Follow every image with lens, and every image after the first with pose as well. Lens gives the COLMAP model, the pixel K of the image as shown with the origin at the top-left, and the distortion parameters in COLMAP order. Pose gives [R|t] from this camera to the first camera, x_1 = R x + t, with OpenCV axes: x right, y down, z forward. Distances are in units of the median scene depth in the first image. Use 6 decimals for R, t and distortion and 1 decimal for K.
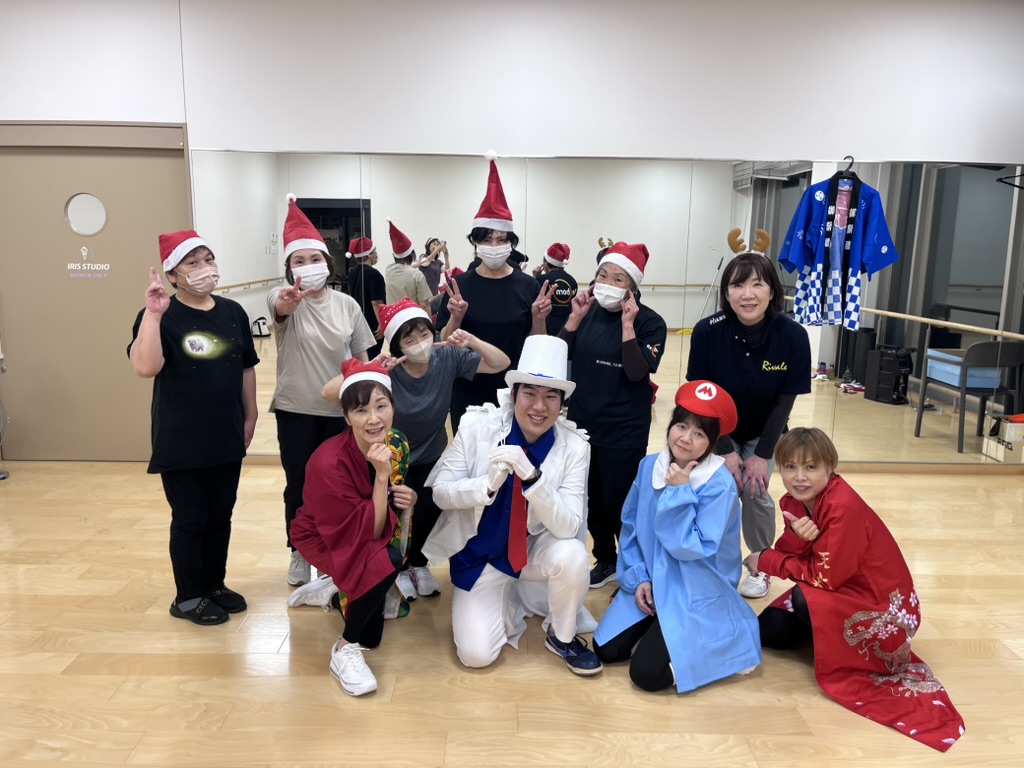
lens RADIAL K [[776.6, 0, 508.4], [0, 776.6, 382.6], [0, 0, 1]] dist [0.031751, -0.038600]
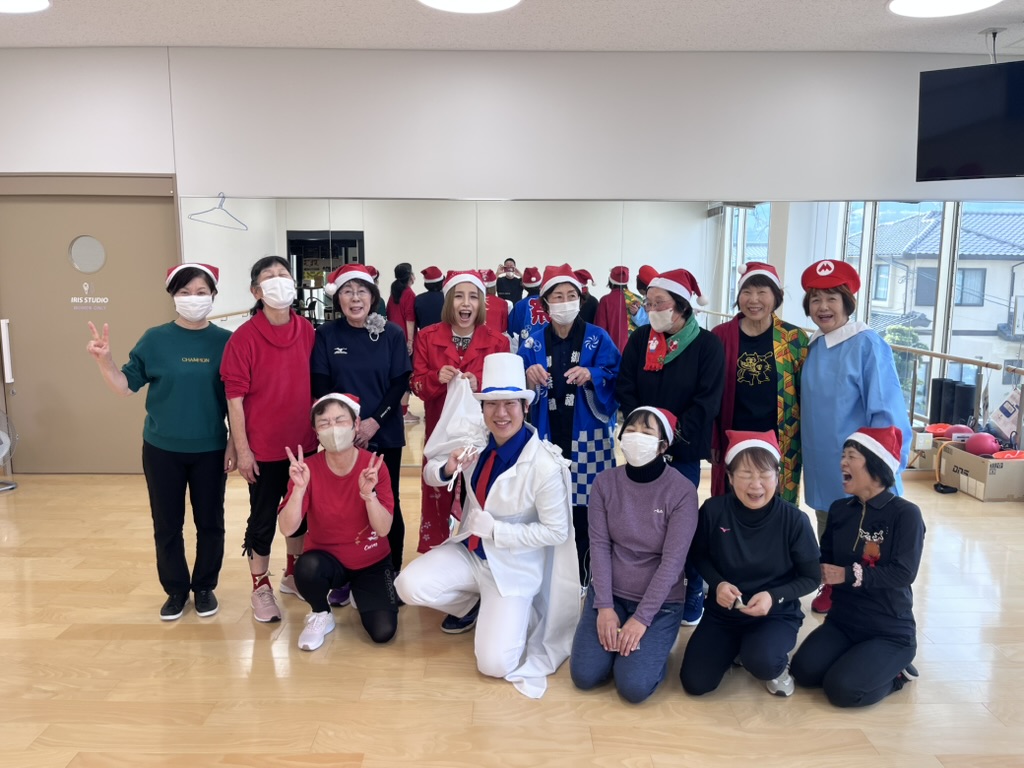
lens RADIAL K [[776.6, 0, 513.5], [0, 776.6, 384.1], [0, 0, 1]] dist [0.031751, -0.038600]
pose [[0.999911, -0.009796, -0.009077, 0.114619], [0.009533, 0.999546, -0.028568, 0.014559], [0.009353, 0.028479, 0.999551, -0.162263]]
